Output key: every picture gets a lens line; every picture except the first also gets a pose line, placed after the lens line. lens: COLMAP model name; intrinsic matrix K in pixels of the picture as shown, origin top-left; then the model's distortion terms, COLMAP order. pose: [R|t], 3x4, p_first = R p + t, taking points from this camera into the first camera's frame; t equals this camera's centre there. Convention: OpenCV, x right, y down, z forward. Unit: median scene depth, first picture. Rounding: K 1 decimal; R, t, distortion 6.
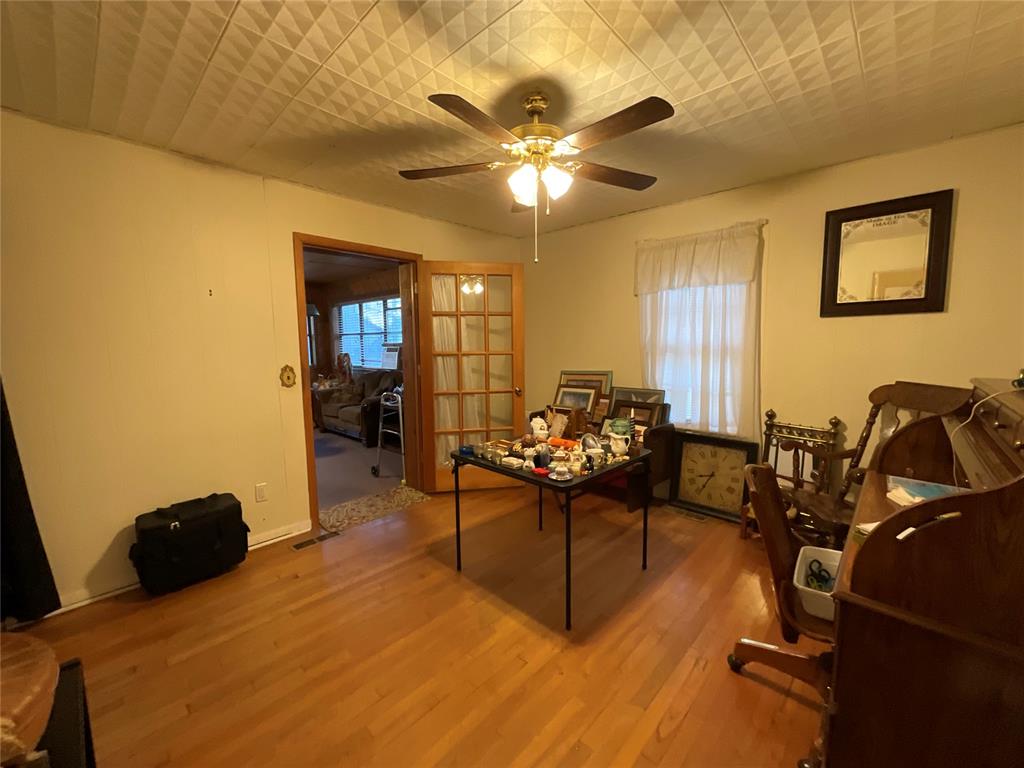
lens RADIAL K [[413.4, 0, 510.7], [0, 413.4, 384.3], [0, 0, 1]] dist [0.003467, 0.001544]
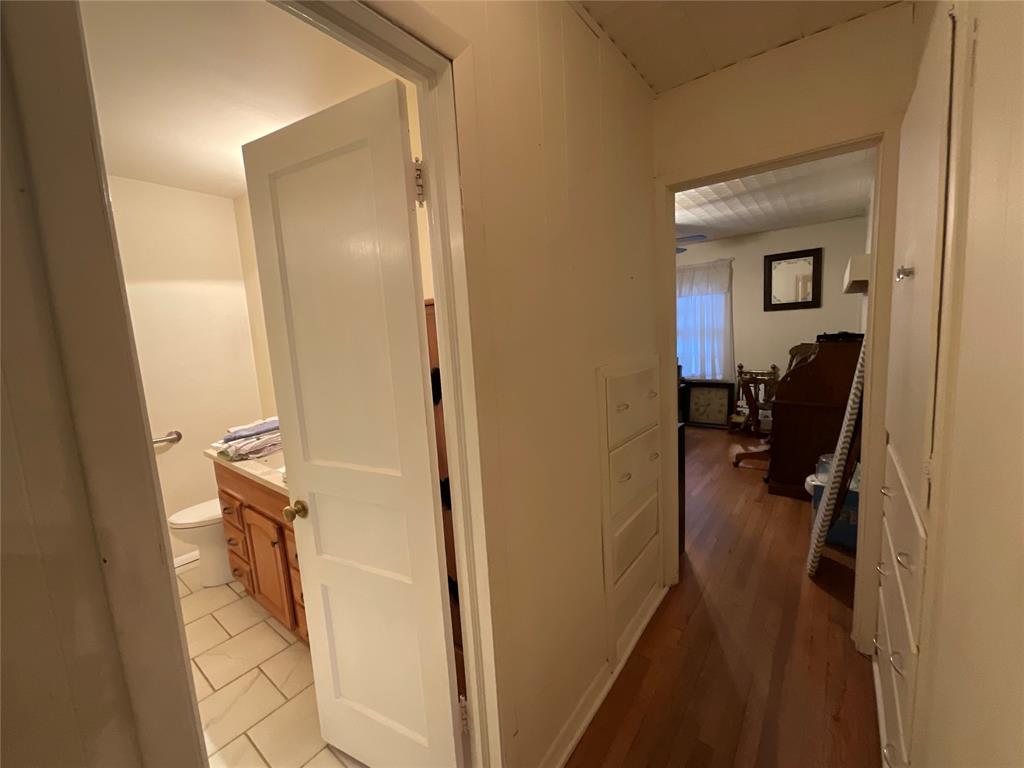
lens RADIAL K [[413.4, 0, 513.8], [0, 413.4, 383.1], [0, 0, 1]] dist [0.003467, 0.001544]
pose [[0.994033, -0.055057, 0.094162, -0.523015], [0.053685, 0.998412, 0.017046, 0.062924], [-0.094951, -0.011890, 0.995411, -0.695827]]
